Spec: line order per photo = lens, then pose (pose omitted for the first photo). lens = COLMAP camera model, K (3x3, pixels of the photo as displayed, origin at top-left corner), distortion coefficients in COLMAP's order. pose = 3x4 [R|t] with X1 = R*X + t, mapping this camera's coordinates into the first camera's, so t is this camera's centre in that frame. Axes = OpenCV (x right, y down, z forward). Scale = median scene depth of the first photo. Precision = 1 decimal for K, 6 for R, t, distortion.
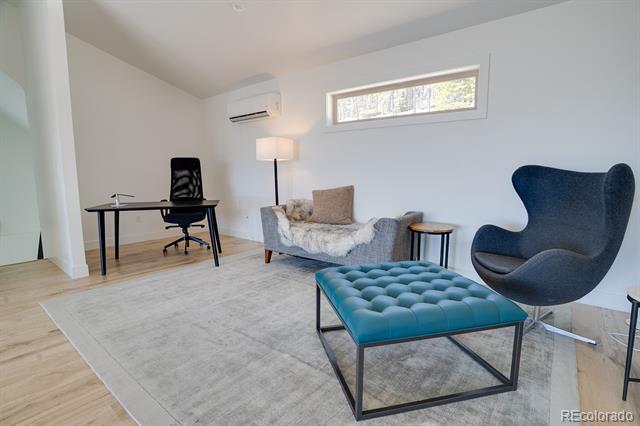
lens RADIAL K [[316.7, 0, 316.9], [0, 316.7, 214.3], [0, 0, 1]] dist [-0.072524, 0.032556]
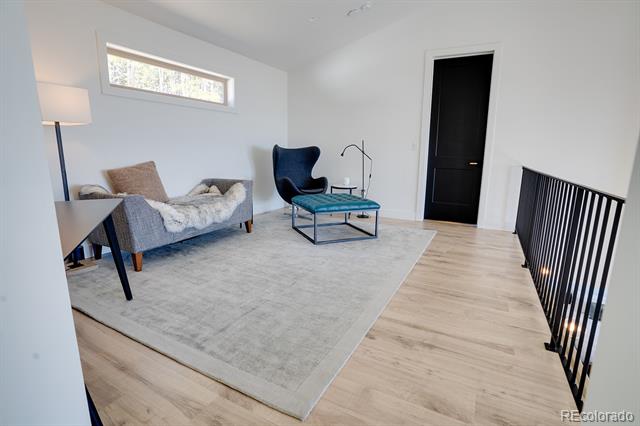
lens RADIAL K [[316.7, 0, 316.9], [0, 316.7, 214.3], [0, 0, 1]] dist [-0.072524, 0.032556]
pose [[-0.170472, -0.192333, 0.966409, -1.077378], [0.121743, 0.969140, 0.214352, -0.090890], [-0.977813, 0.154194, -0.141796, 0.819978]]
